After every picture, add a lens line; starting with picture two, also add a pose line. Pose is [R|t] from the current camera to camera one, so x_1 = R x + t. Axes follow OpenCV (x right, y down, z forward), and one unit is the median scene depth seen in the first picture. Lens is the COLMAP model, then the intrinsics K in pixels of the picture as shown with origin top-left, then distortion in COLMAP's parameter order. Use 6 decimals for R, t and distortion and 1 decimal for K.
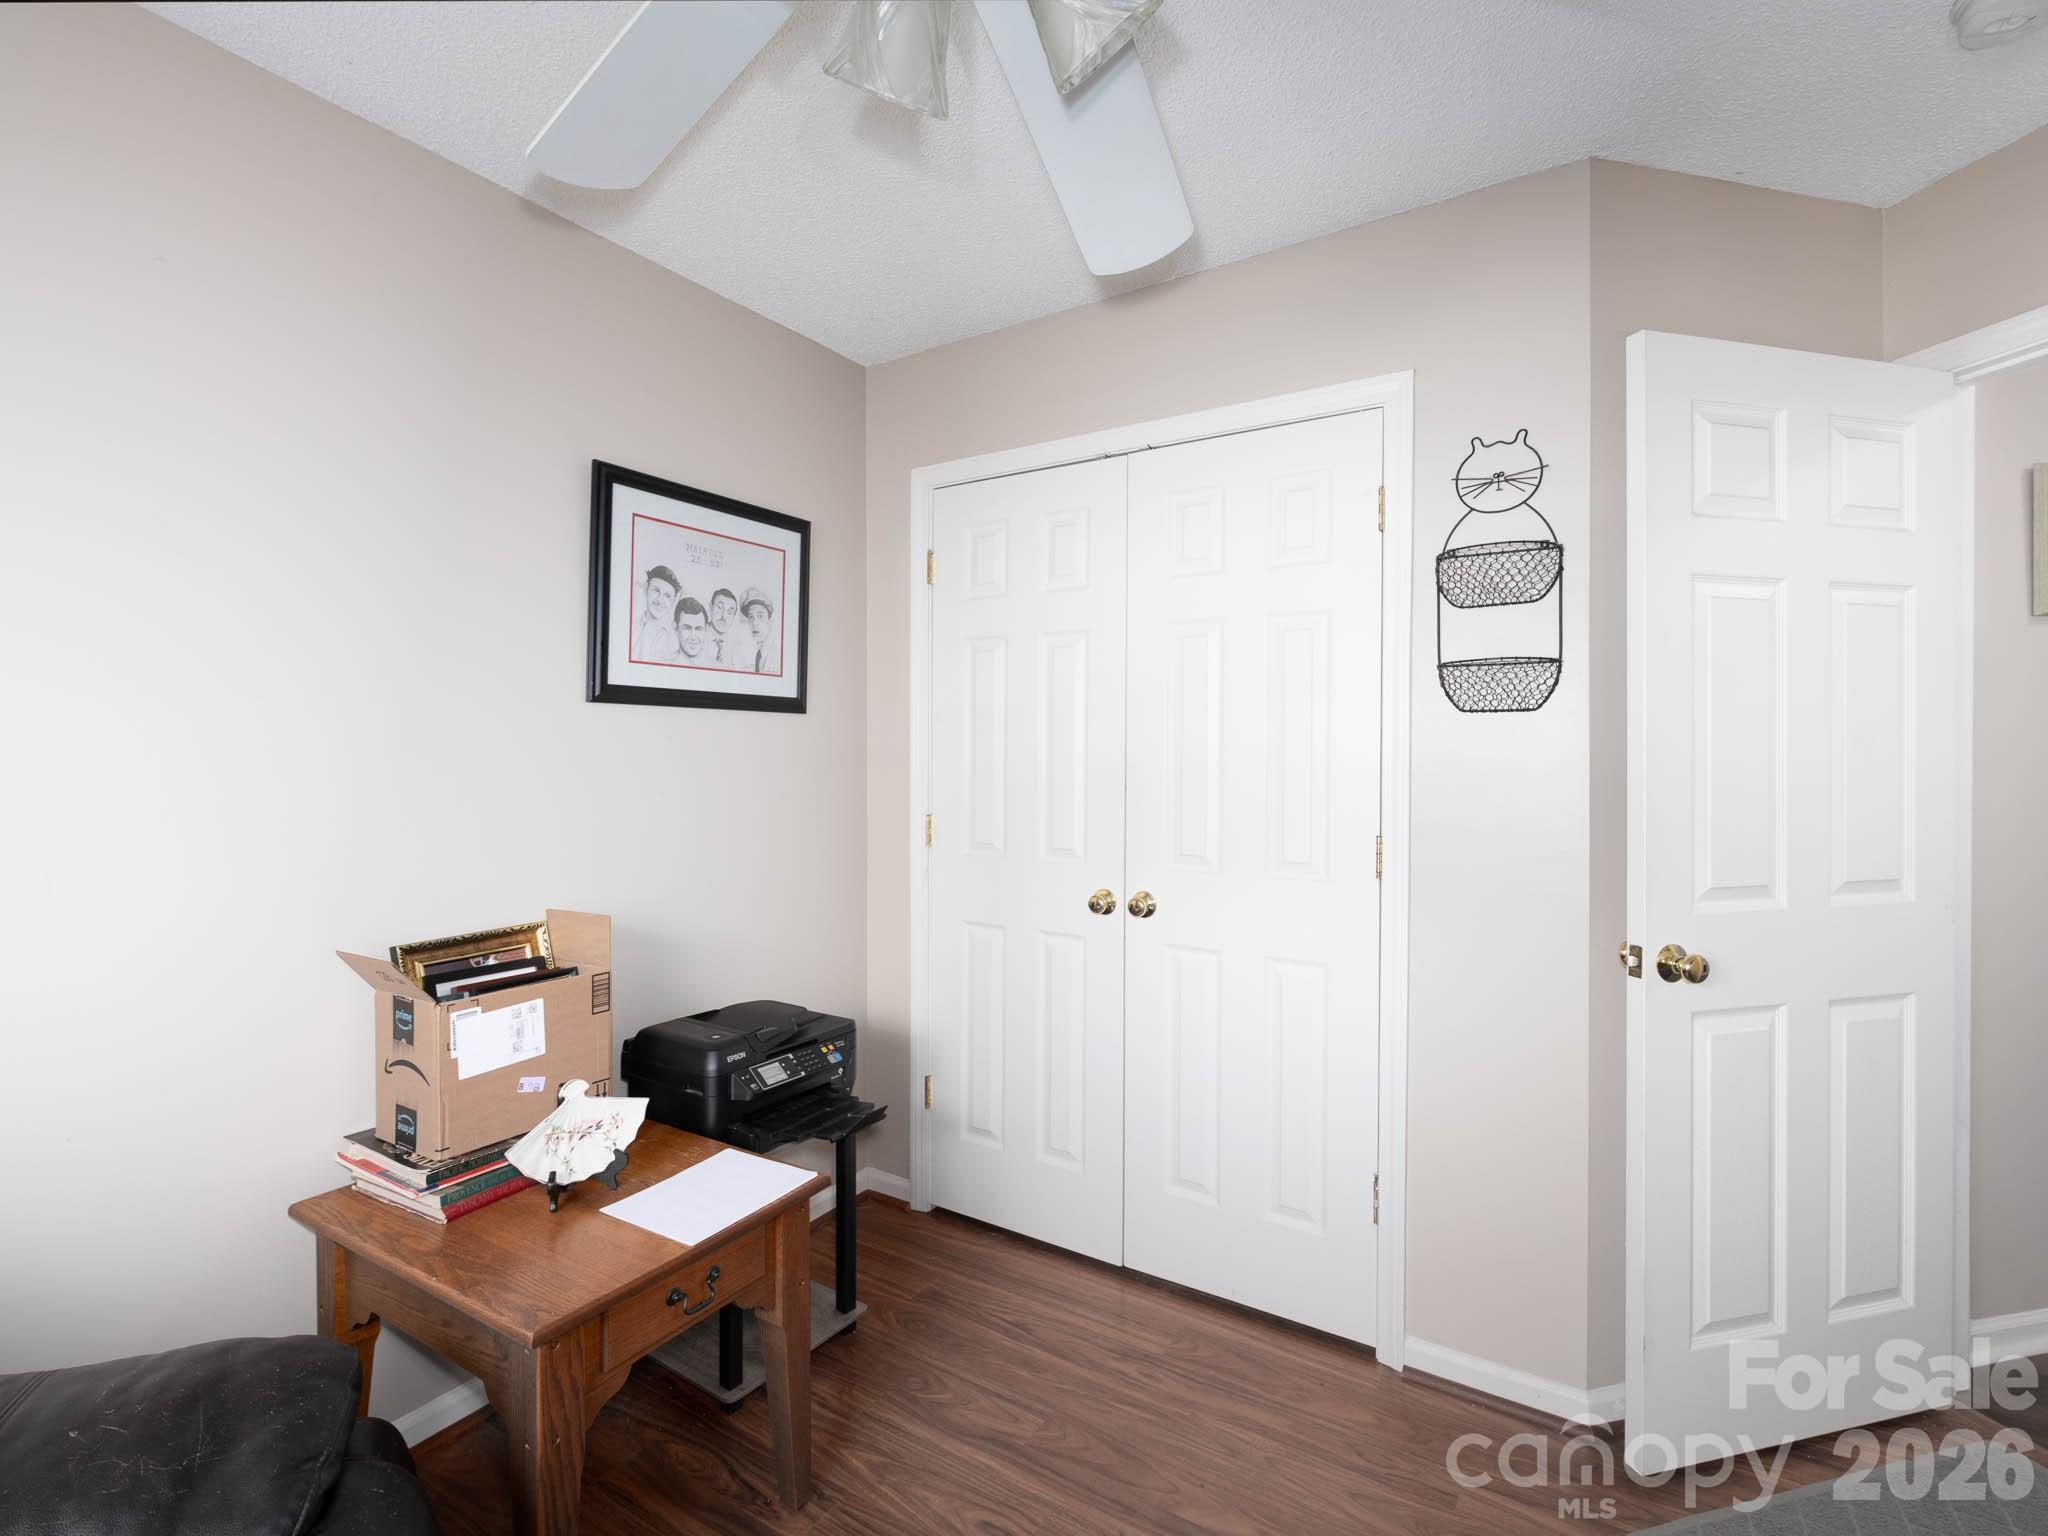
lens RADIAL K [[971.1, 0, 988.0], [0, 971.1, 750.8], [0, 0, 1]] dist [-0.000701, -0.001830]
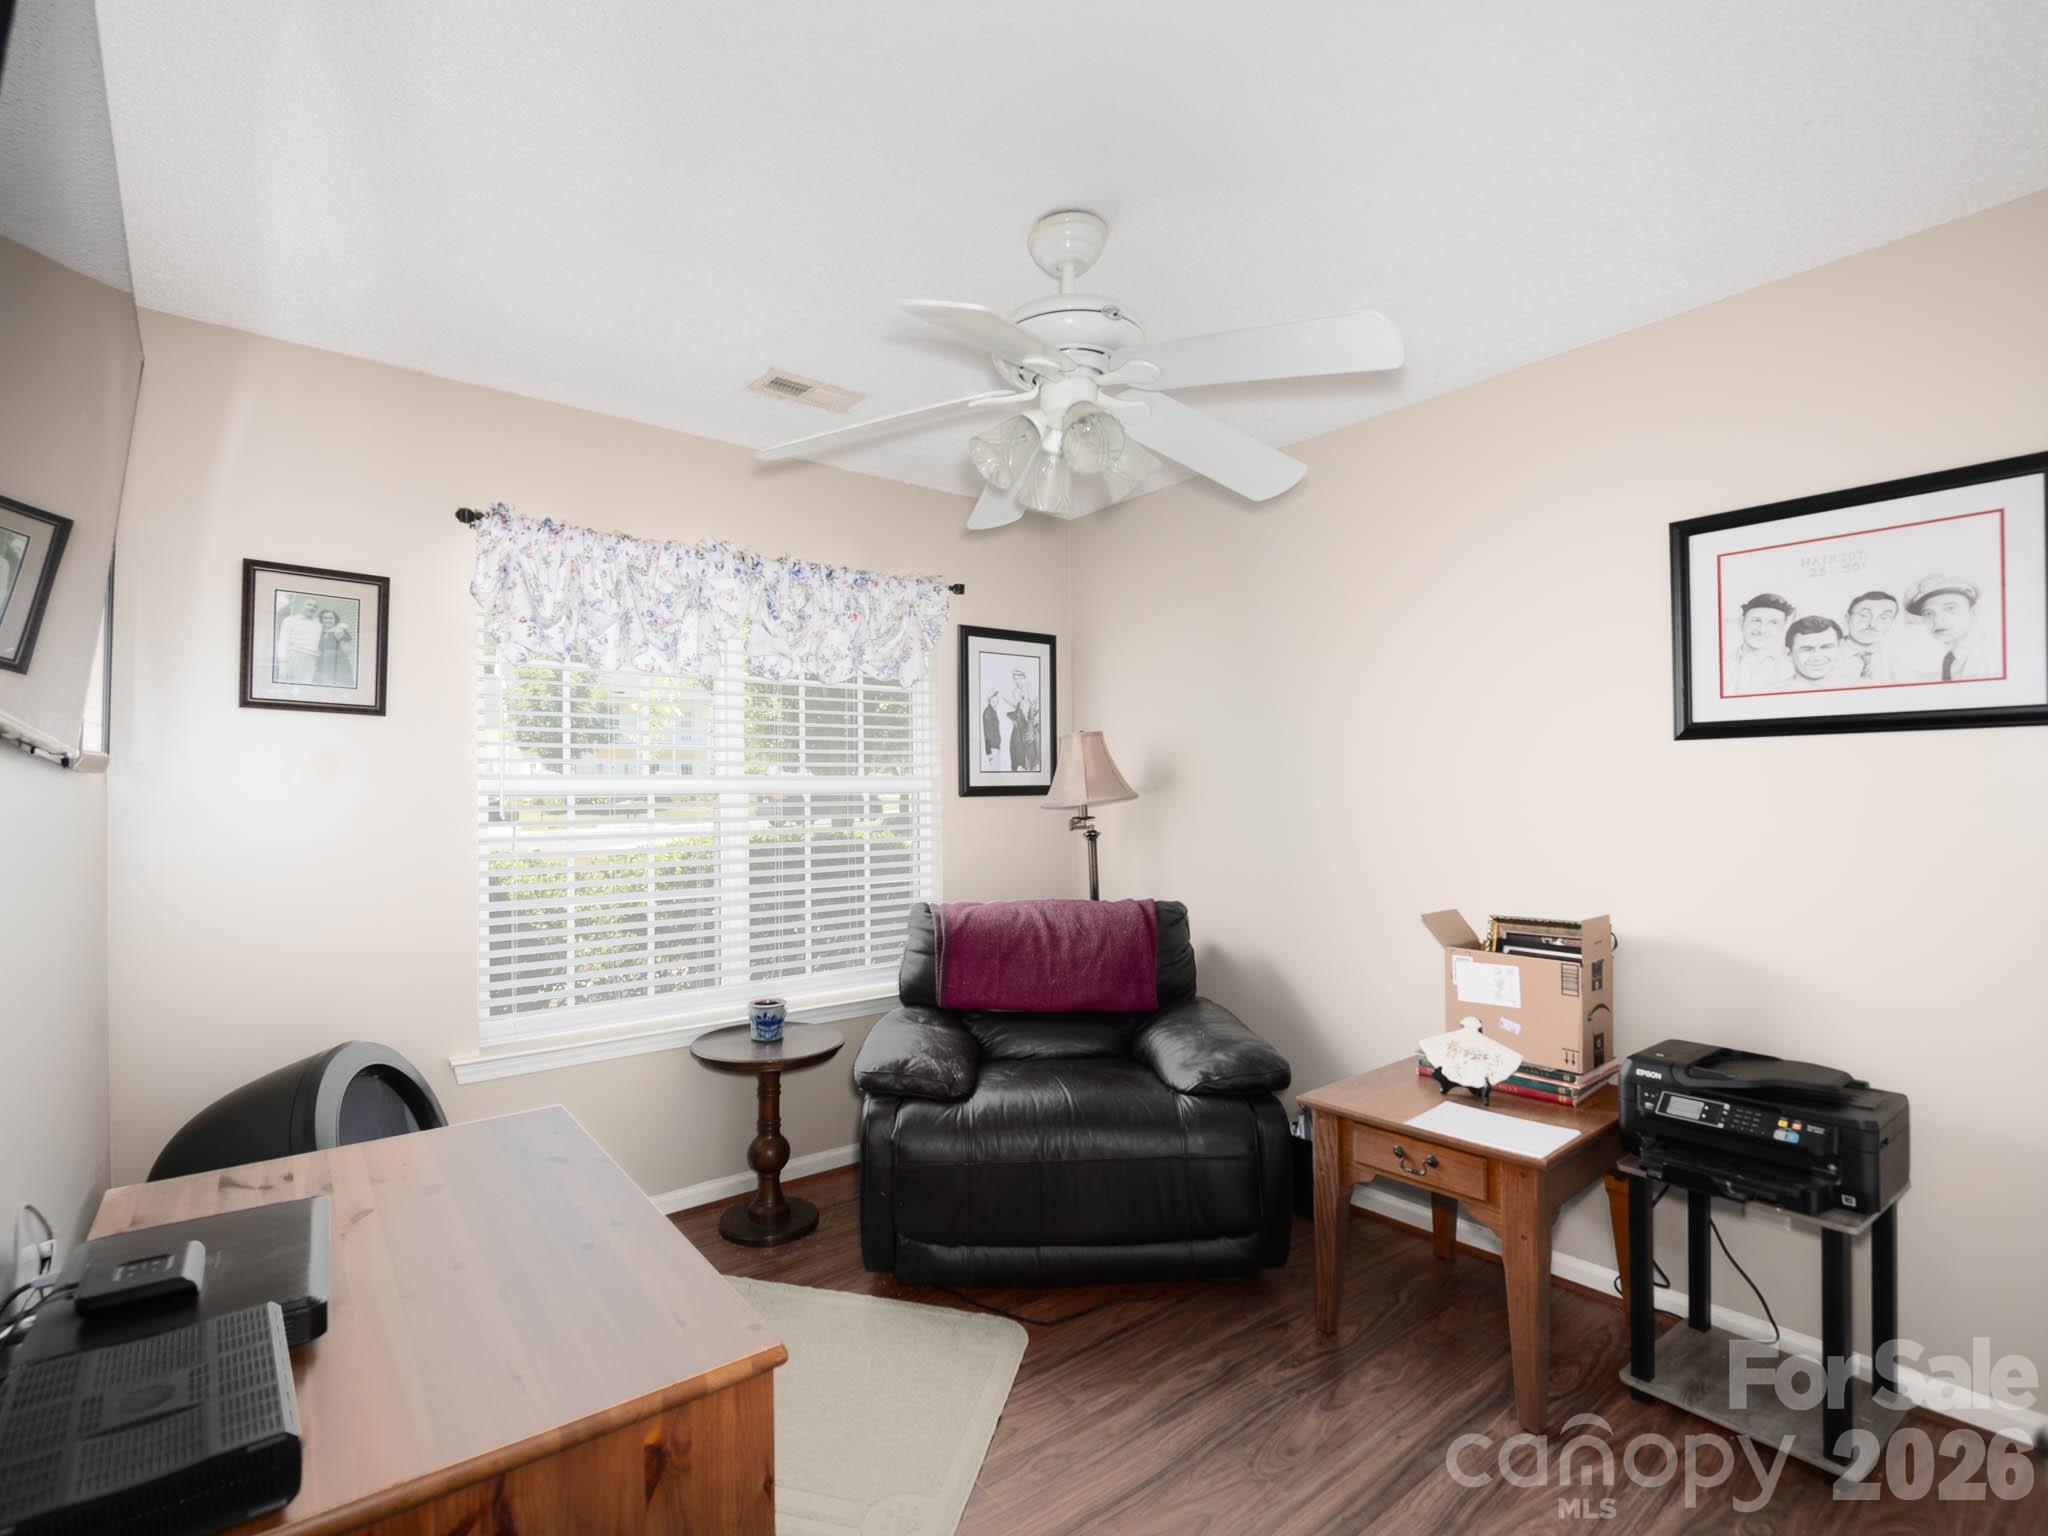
lens RADIAL K [[971.1, 0, 988.0], [0, 971.1, 750.8], [0, 0, 1]] dist [-0.000701, -0.001830]
pose [[-0.320397, -0.042609, -0.946325, 0.845714], [0.008740, 0.998812, -0.047932, 0.008056], [0.947243, -0.023628, -0.319644, 0.573473]]
